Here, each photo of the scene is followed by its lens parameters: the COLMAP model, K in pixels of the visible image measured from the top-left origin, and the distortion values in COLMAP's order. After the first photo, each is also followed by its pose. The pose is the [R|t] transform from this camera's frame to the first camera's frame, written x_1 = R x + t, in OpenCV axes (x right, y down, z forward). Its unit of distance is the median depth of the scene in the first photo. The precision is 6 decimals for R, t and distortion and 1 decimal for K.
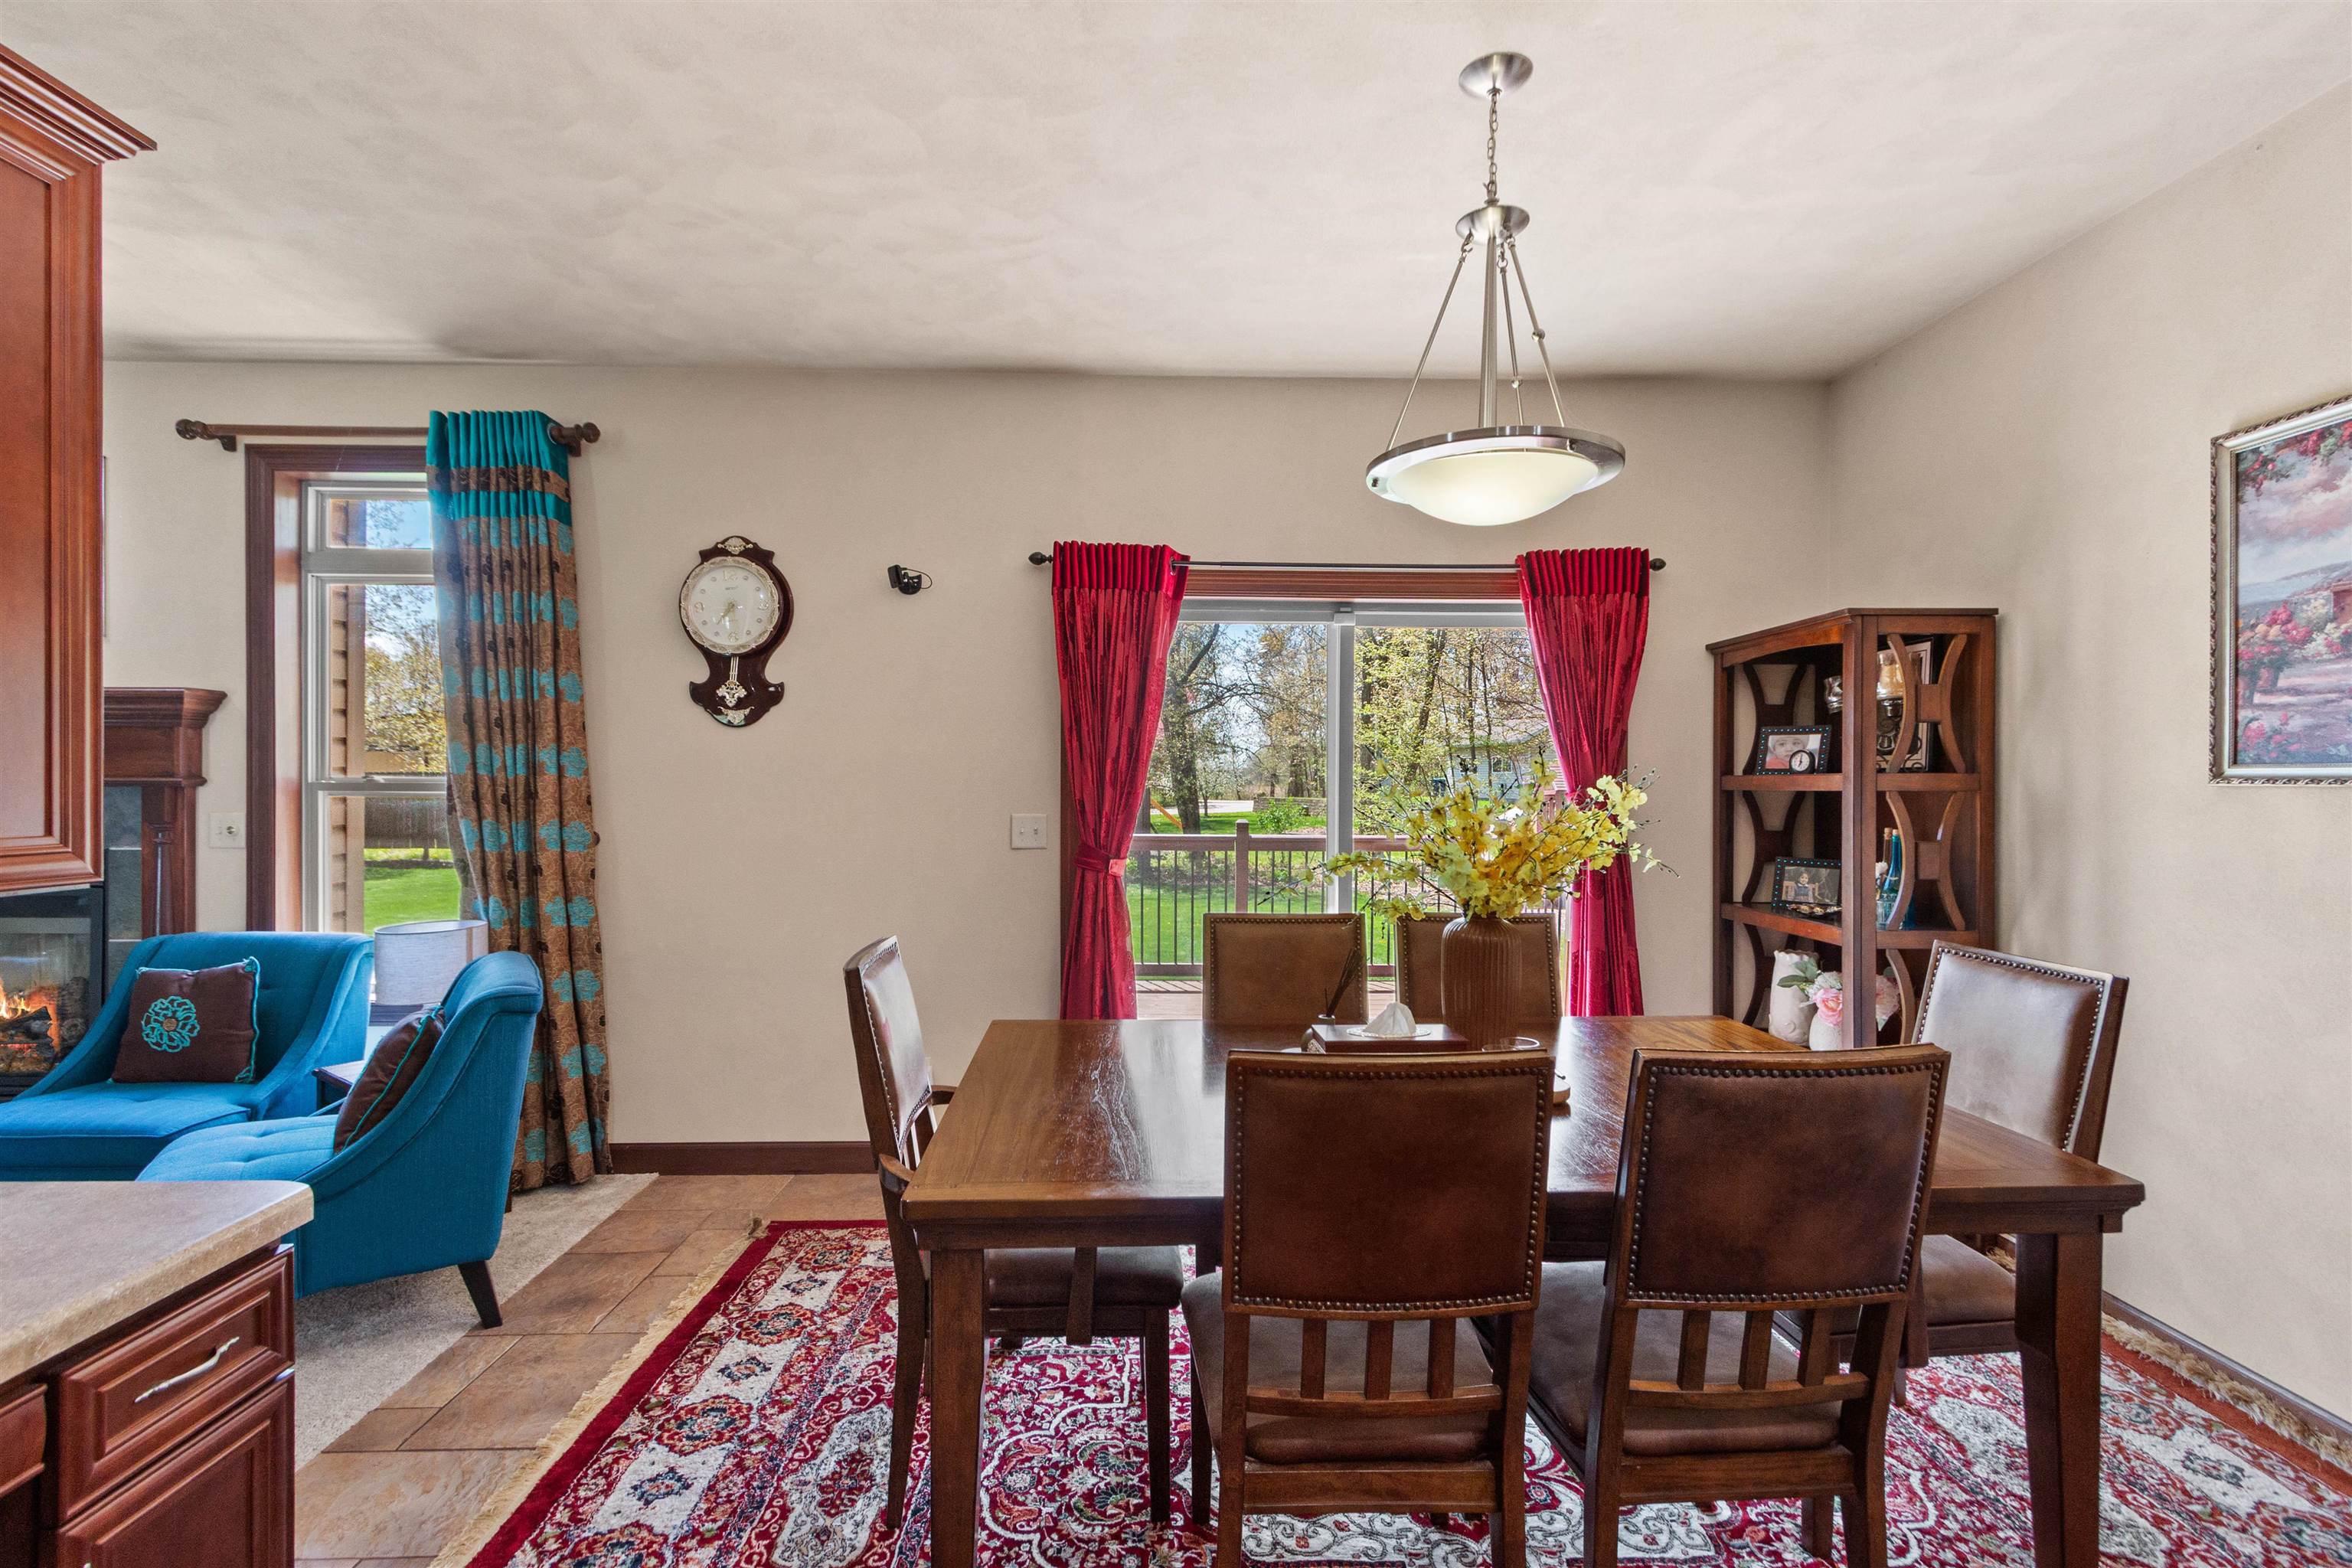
lens RADIAL K [[1100.5, 0, 1169.7], [0, 1100.5, 789.5], [0, 0, 1]] dist [0.000429, 0.002105]
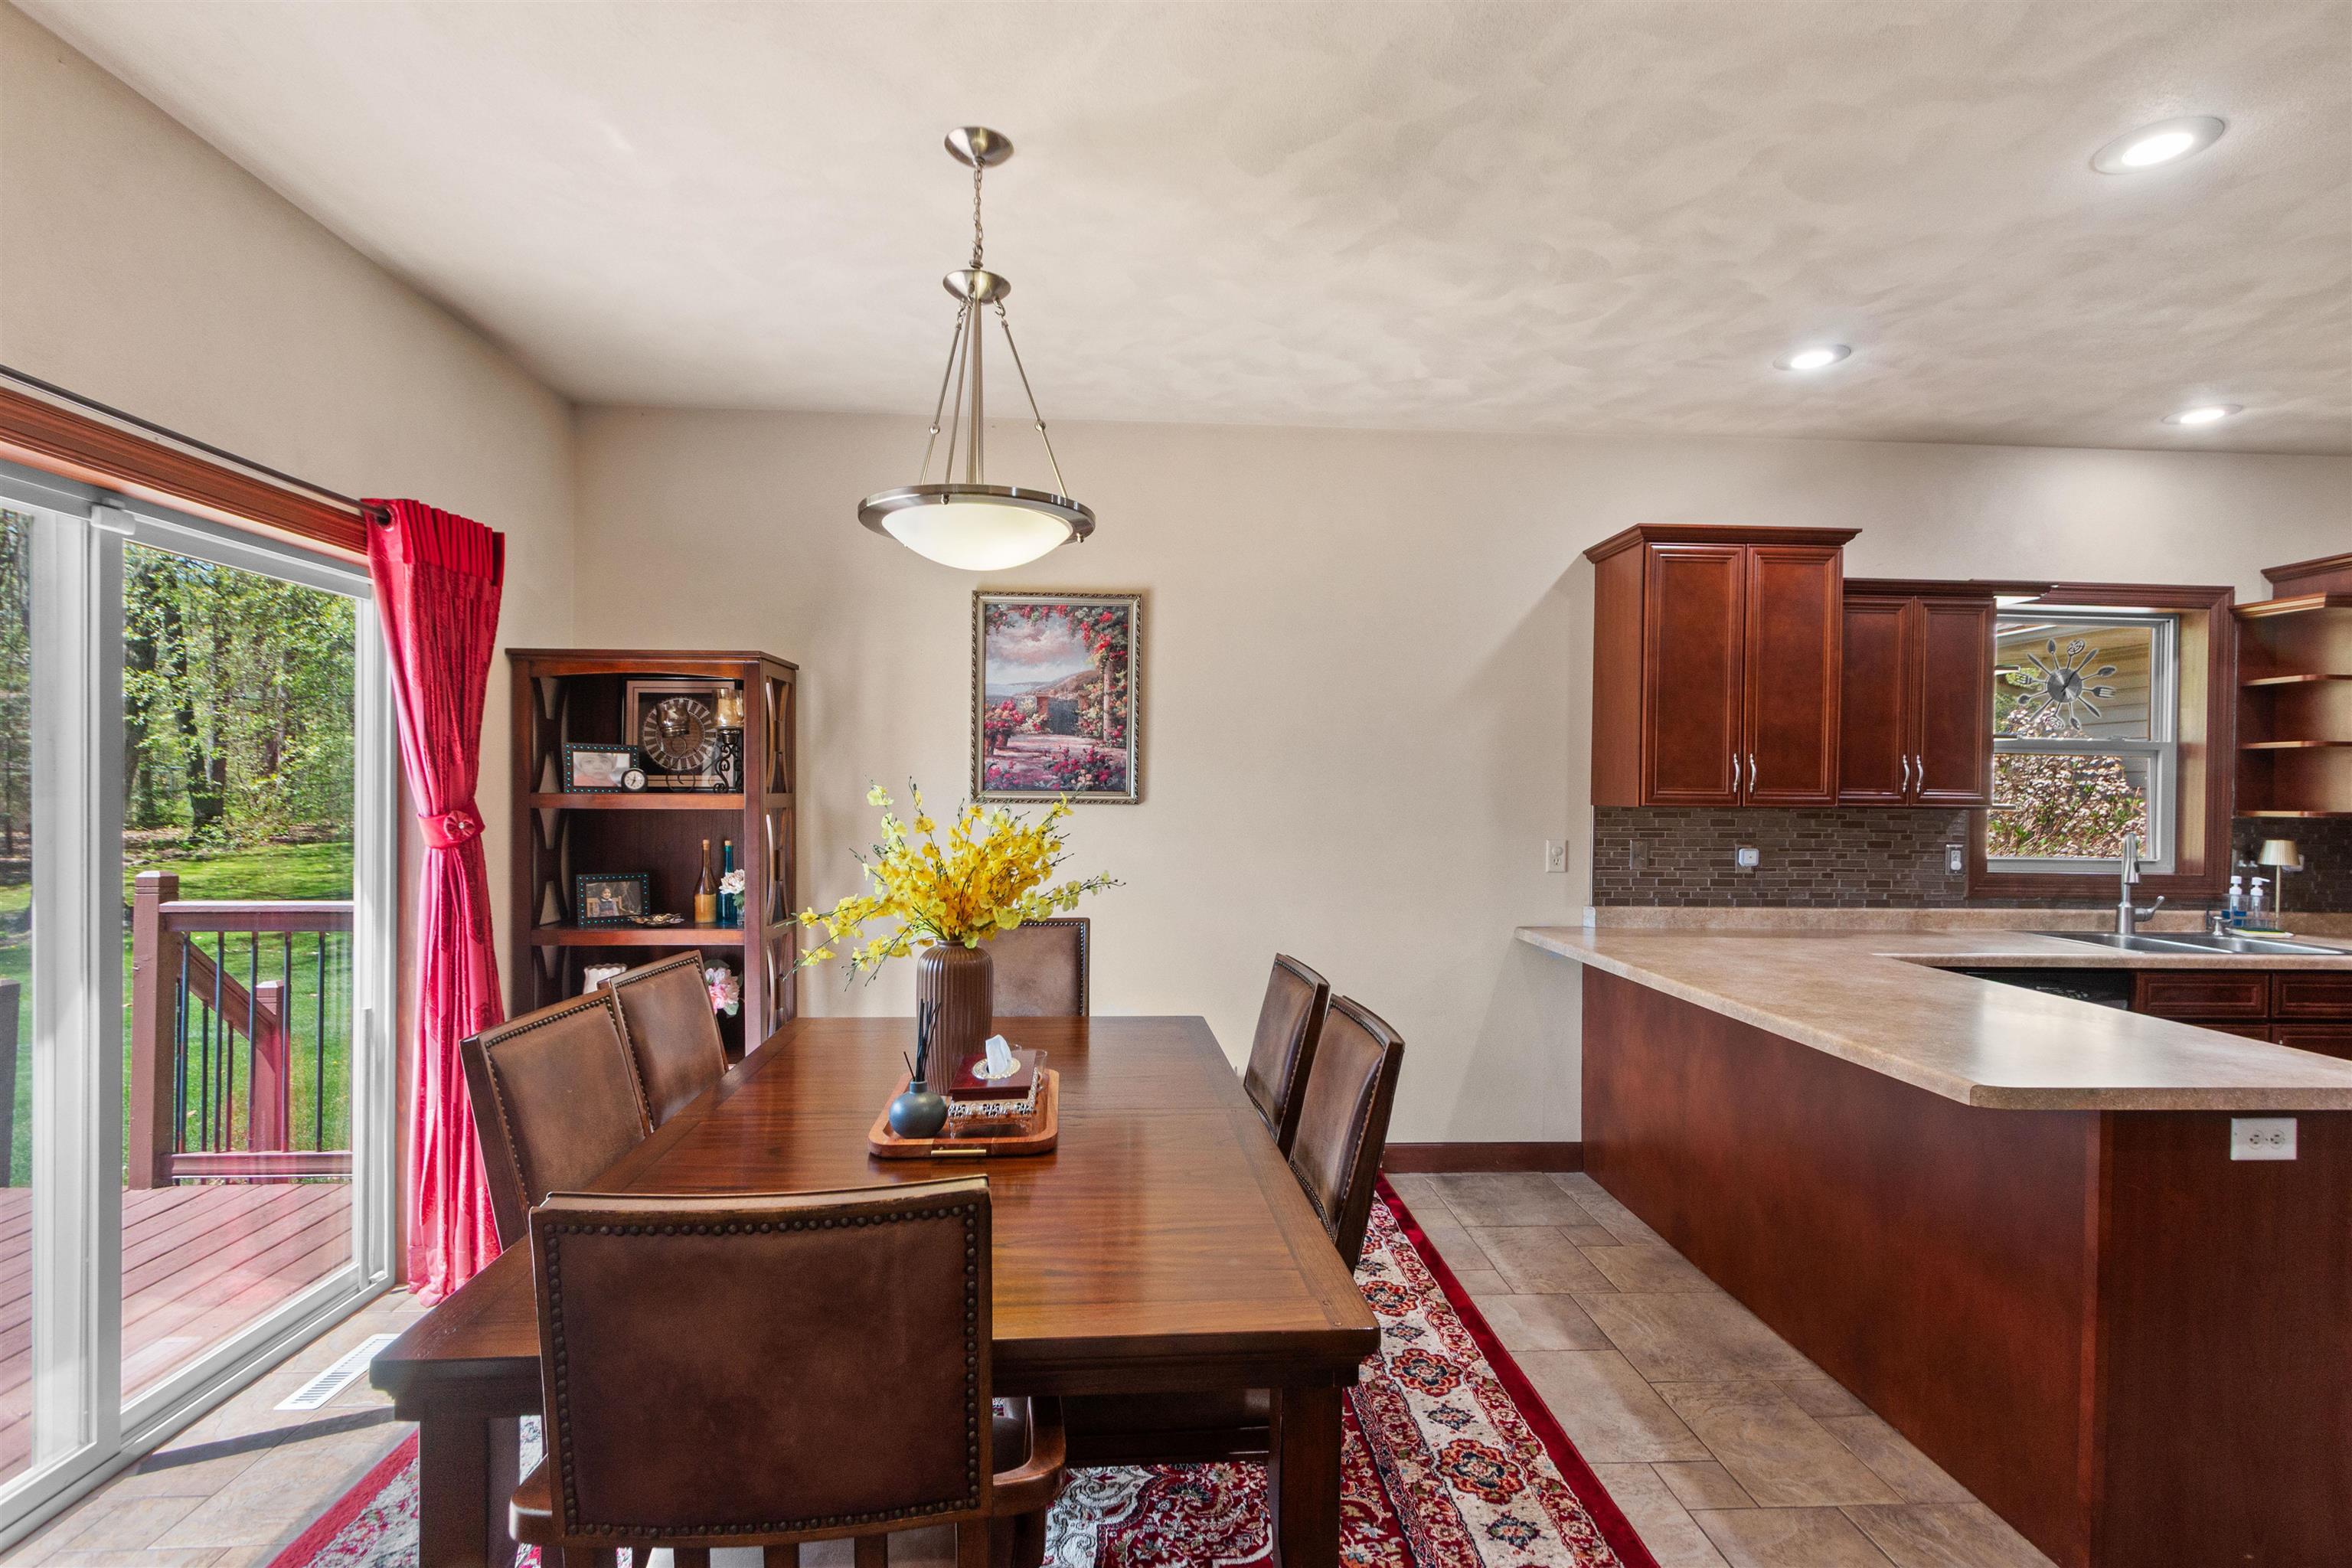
lens RADIAL K [[1100.5, 0, 1202.9], [0, 1100.5, 801.6], [0, 0, 1]] dist [0.000429, 0.002105]
pose [[-0.048188, -0.012961, 0.998754, -0.468649], [-0.002745, 0.999914, 0.012844, -0.018899], [-0.998835, -0.002122, -0.048220, 0.496838]]
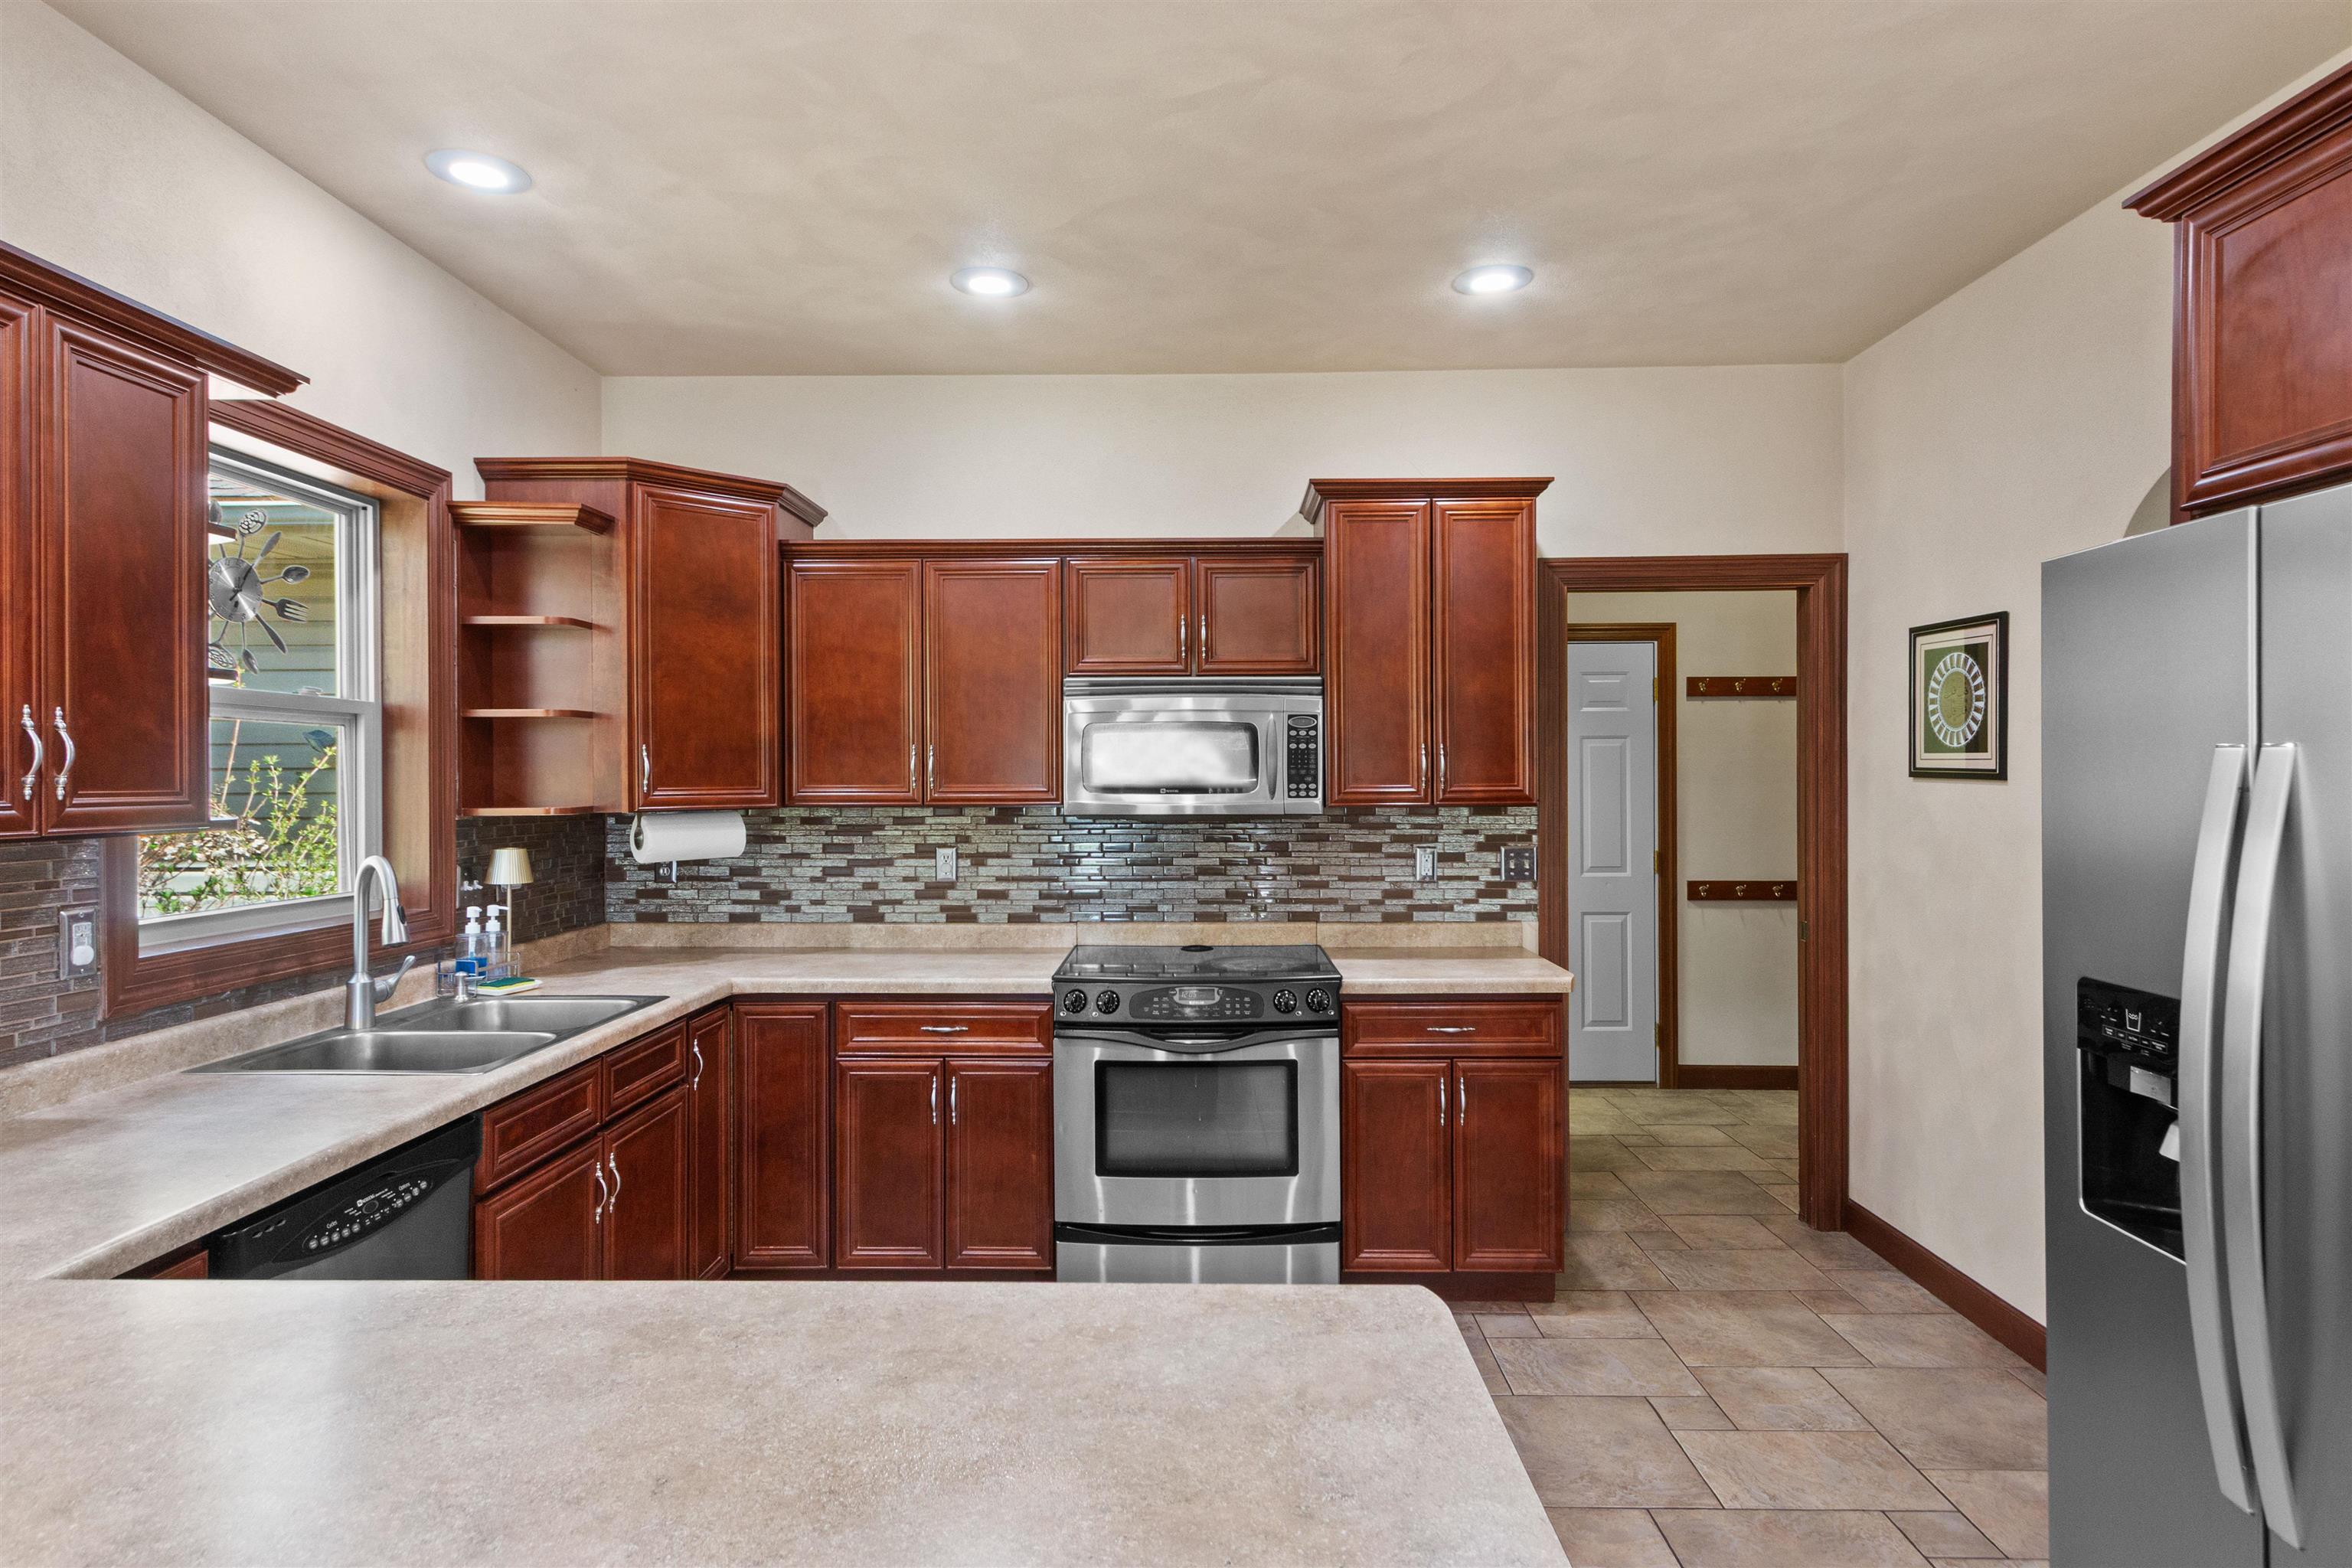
lens RADIAL K [[1278.2, 0, 1166.5], [0, 1278.2, 772.8], [0, 0, 1]] dist [0.018560, -0.000959]
pose [[-0.999276, -0.003259, 0.037902, 0.114996], [-0.002934, 0.999958, 0.008631, -0.032176], [-0.037929, 0.008513, -0.999244, 0.240773]]
